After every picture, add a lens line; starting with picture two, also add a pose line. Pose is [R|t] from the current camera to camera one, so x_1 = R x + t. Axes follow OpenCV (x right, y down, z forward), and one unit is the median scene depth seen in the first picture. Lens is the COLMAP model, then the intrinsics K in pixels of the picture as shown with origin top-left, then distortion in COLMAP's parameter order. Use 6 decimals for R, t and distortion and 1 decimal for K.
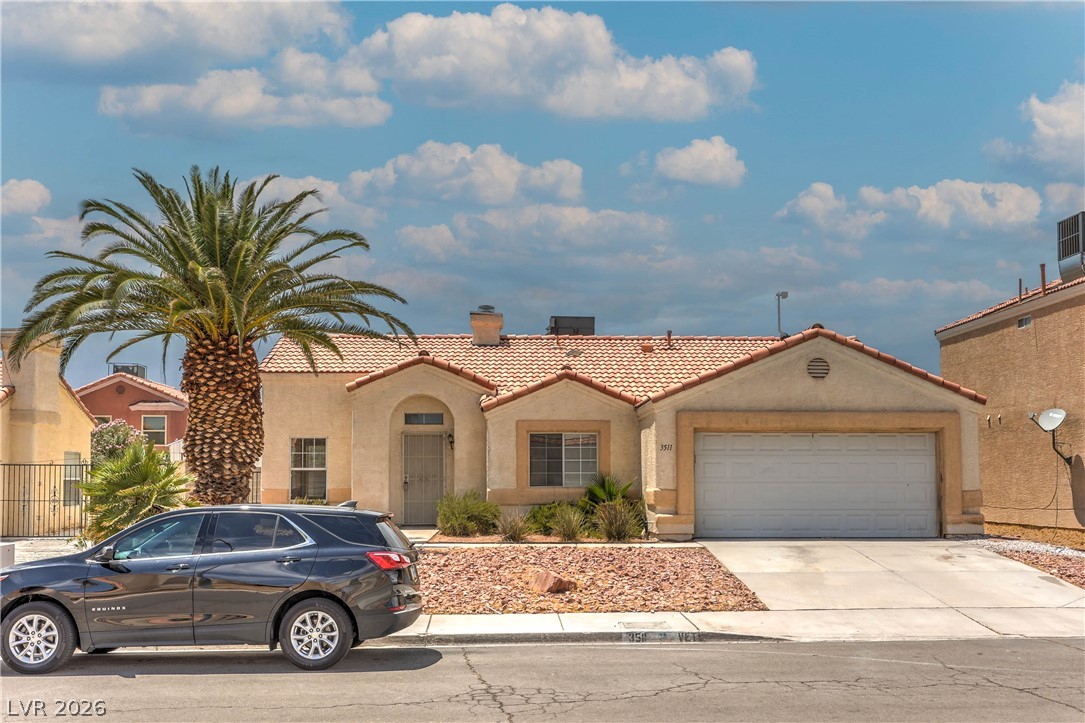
lens RADIAL K [[1055.3, 0, 542.5], [0, 1055.3, 361.5], [0, 0, 1]] dist [0.037447, 0.004385]
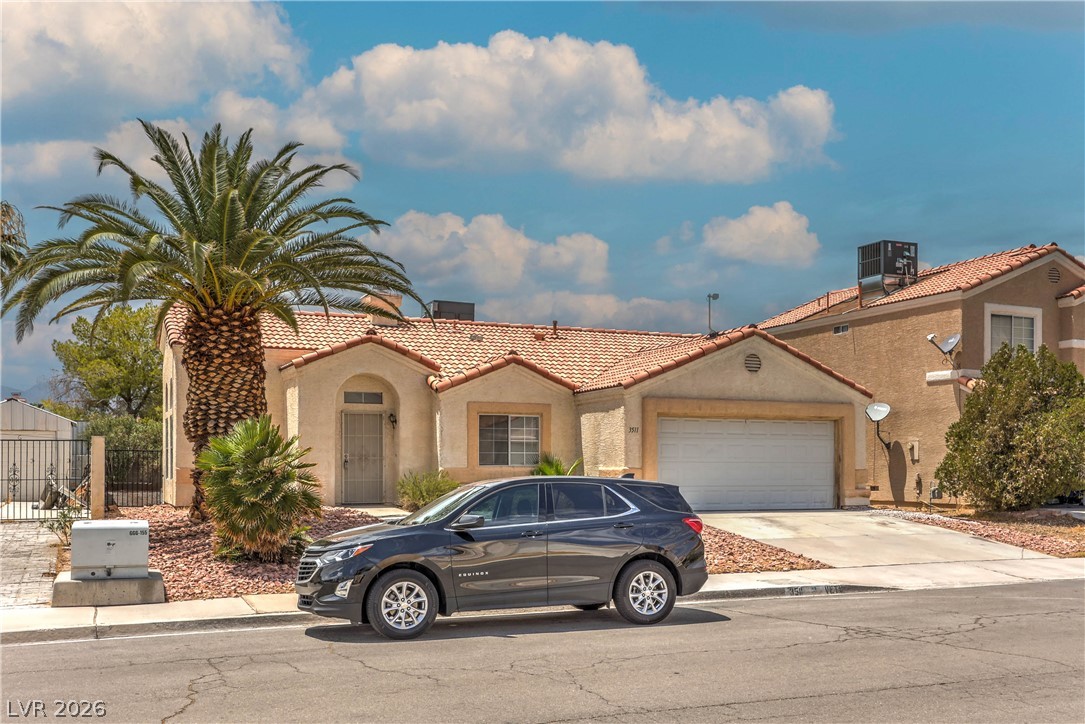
lens RADIAL K [[1055.3, 0, 542.5], [0, 1055.3, 362.0], [0, 0, 1]] dist [0.037447, 0.004385]
pose [[0.936977, 0.037851, 0.347335, -0.353391], [-0.042966, 0.999052, 0.007033, 0.007099], [-0.346739, -0.021513, 0.937715, 0.004314]]
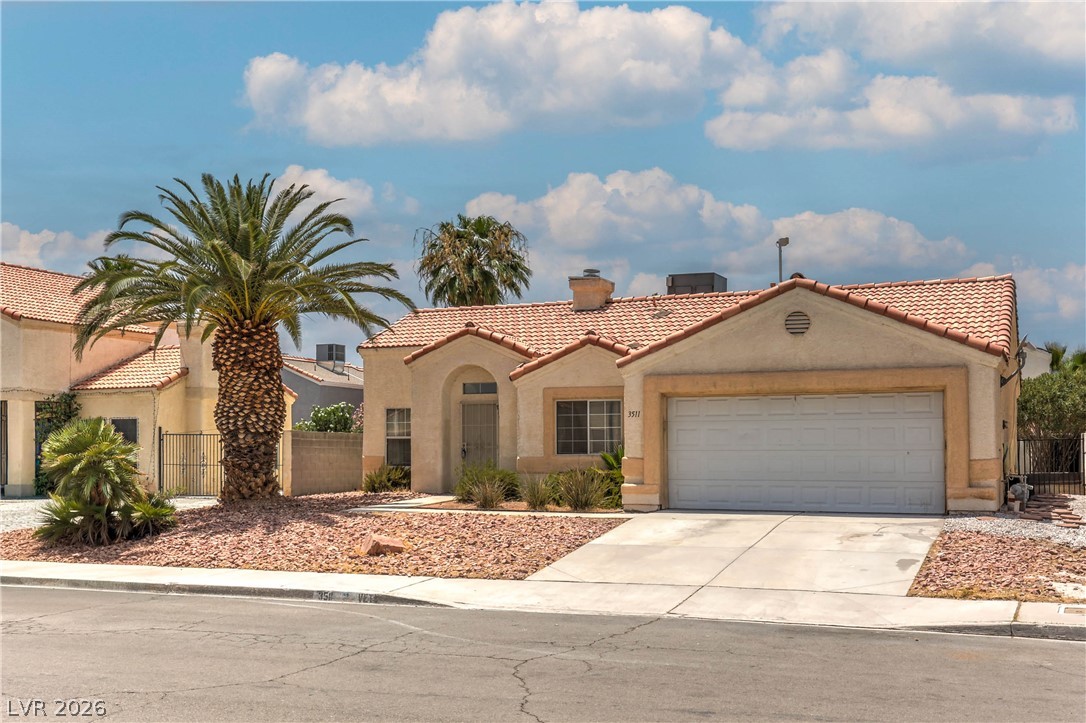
lens RADIAL K [[1125.7, 0, 523.6], [0, 1125.7, 362.4], [0, 0, 1]] dist [0.020977, 0.014035]
pose [[0.902635, -0.033581, -0.429094, 0.461784], [0.049780, 0.998406, 0.026581, 0.002855], [0.427517, -0.045353, 0.902869, 0.040767]]
